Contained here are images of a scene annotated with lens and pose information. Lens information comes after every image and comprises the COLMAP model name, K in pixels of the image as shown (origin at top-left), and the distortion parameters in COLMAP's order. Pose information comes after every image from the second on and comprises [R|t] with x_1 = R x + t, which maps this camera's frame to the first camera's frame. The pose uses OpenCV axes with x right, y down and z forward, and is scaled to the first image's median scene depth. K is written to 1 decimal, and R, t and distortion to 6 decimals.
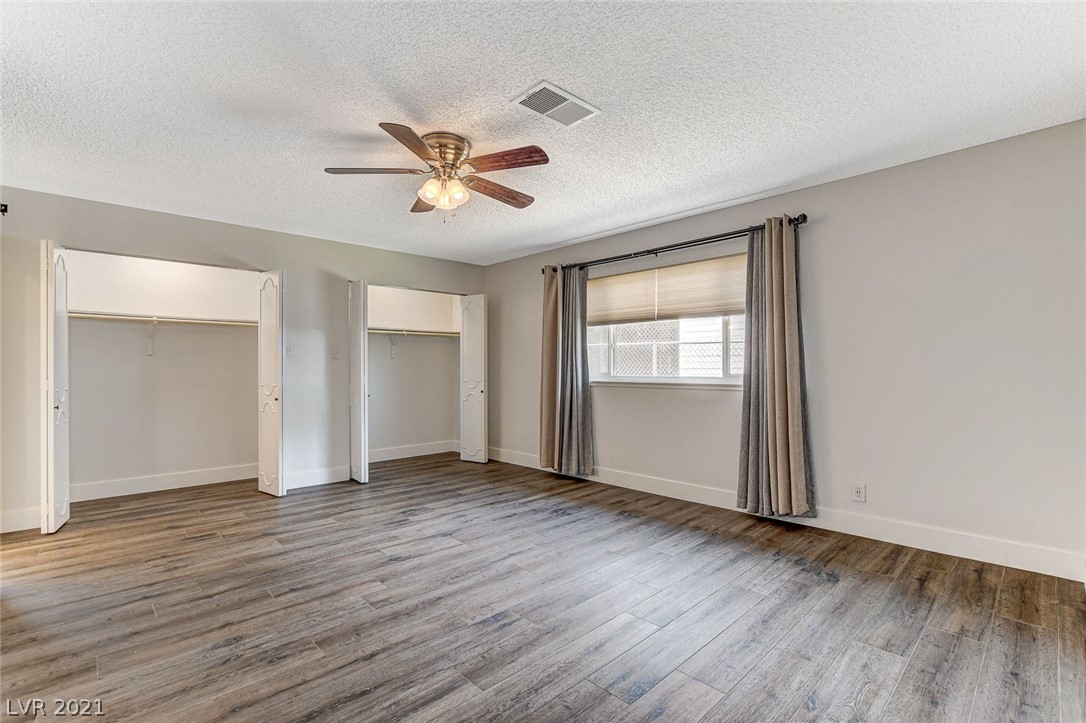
lens RADIAL K [[501.6, 0, 543.0], [0, 501.6, 361.5], [0, 0, 1]] dist [-0.020302, 0.000581]
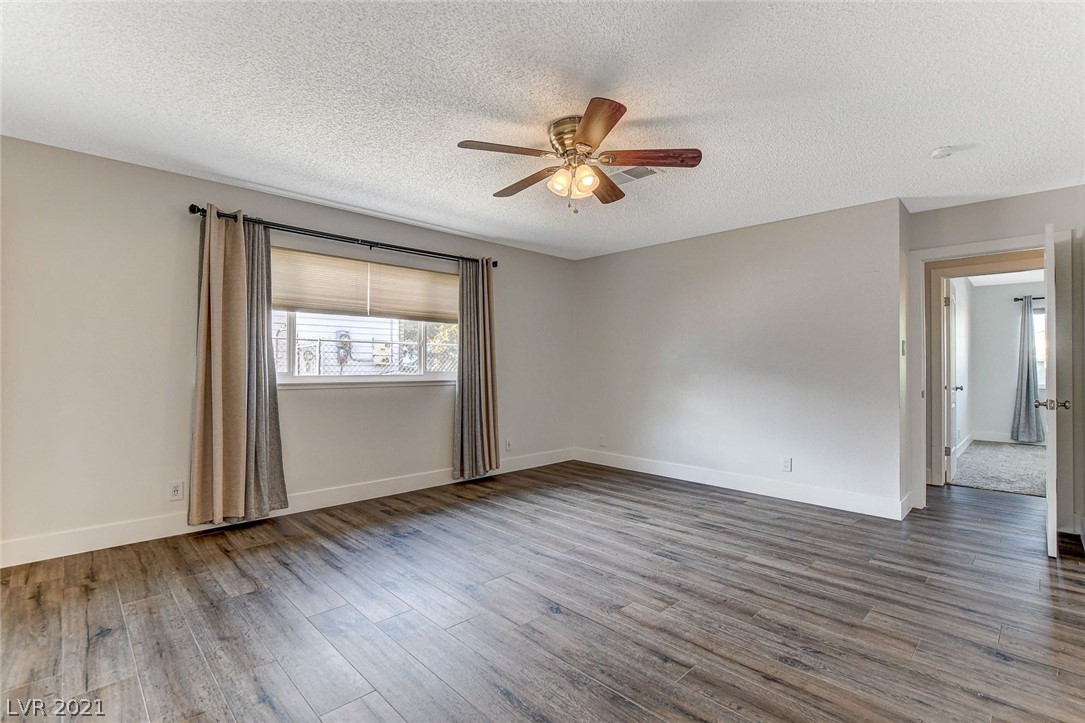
lens RADIAL K [[490.7, 0, 542.5], [0, 490.7, 361.5], [0, 0, 1]] dist [-0.021364, -0.000319]
pose [[-0.010670, 0.010219, 0.999891, -0.928157], [-0.017436, 0.999794, -0.010404, 0.009641], [-0.999791, -0.017545, -0.010489, 0.894638]]
